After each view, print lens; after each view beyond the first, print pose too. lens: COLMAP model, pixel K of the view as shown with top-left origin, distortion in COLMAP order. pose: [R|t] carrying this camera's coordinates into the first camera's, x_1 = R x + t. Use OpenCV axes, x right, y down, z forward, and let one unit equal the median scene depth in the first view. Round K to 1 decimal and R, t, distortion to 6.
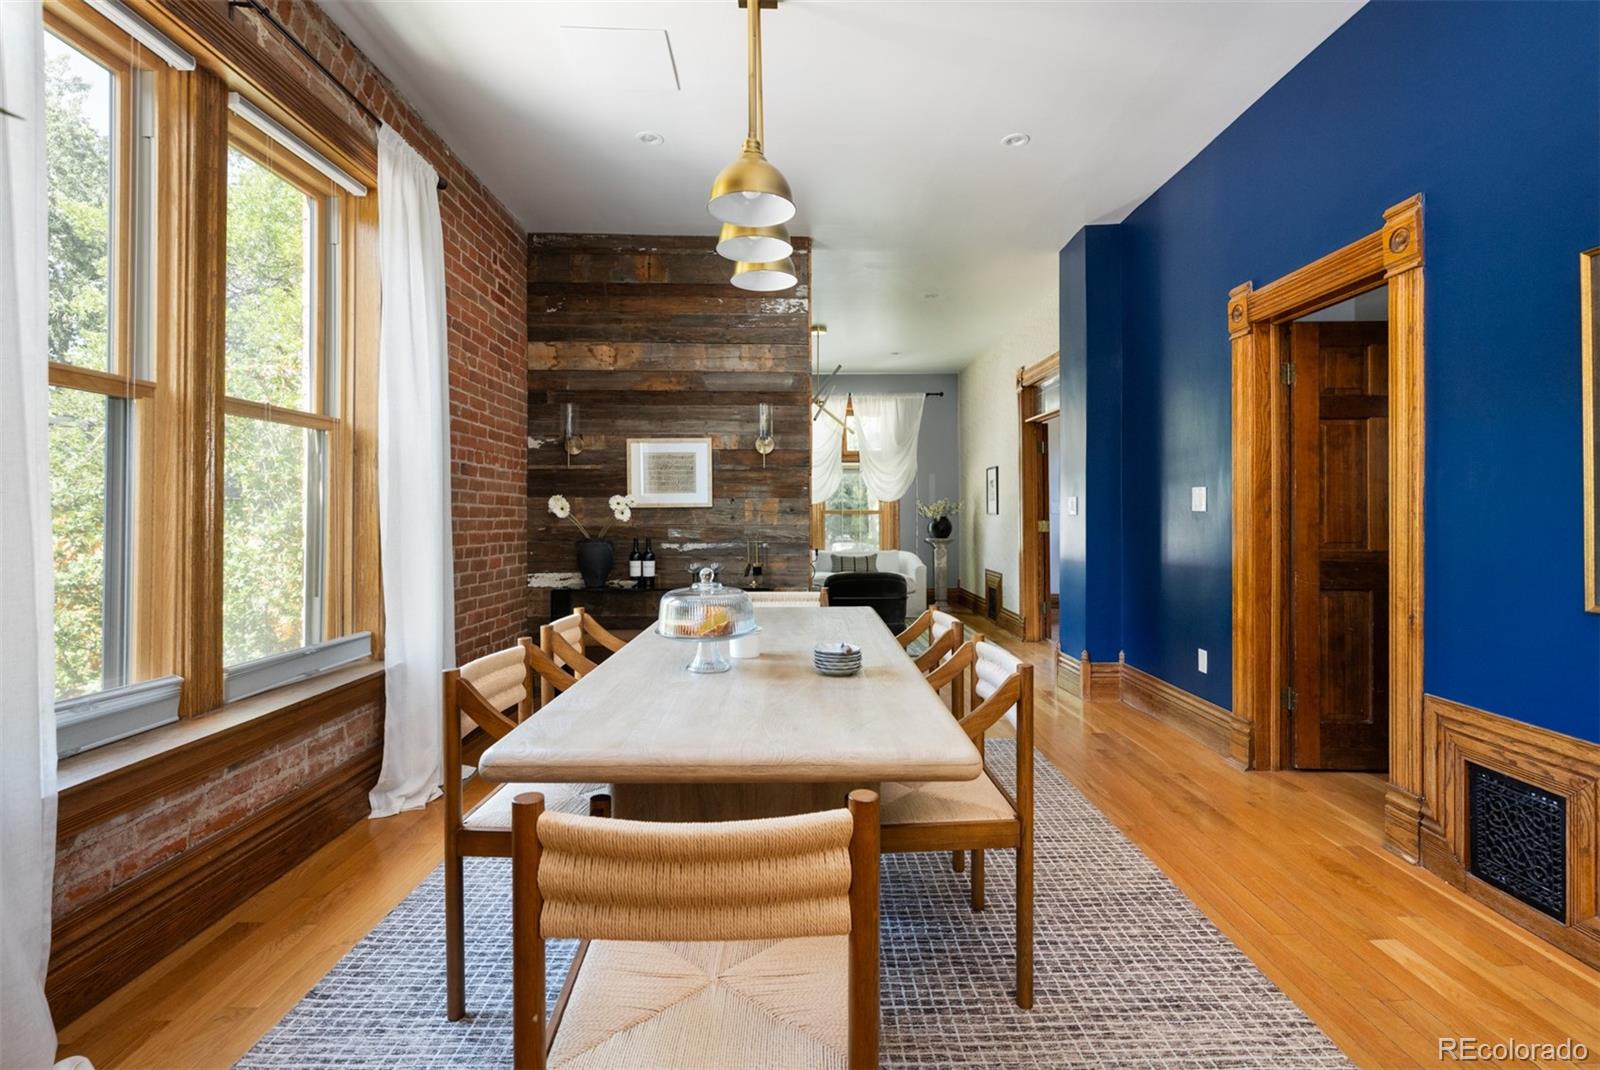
lens RADIAL K [[758.7, 0, 805.7], [0, 758.7, 509.4], [0, 0, 1]] dist [-0.004772, 0.000113]
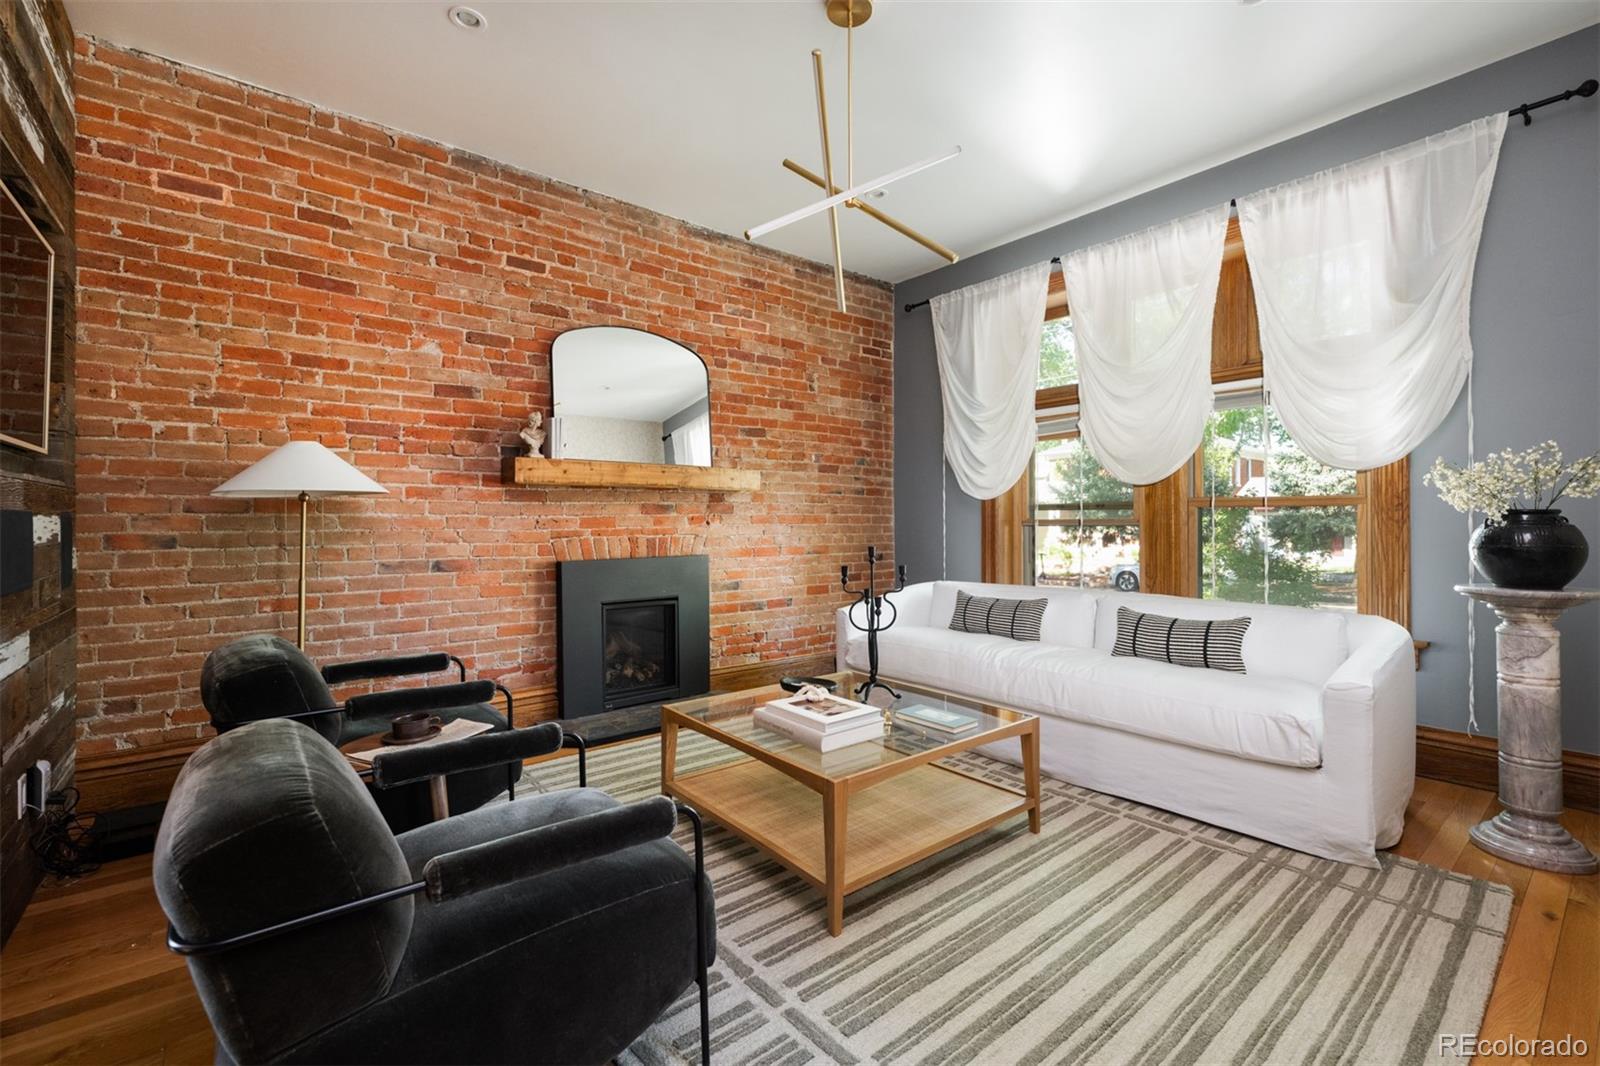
lens RADIAL K [[687.0, 0, 796.8], [0, 687.0, 517.8], [0, 0, 1]] dist [-0.004803, 0.001028]
pose [[0.604086, -0.004390, -0.796907, 0.381051], [0.009102, 0.999958, 0.001391, 0.016924], [0.796867, -0.008093, 0.604101, 1.124202]]
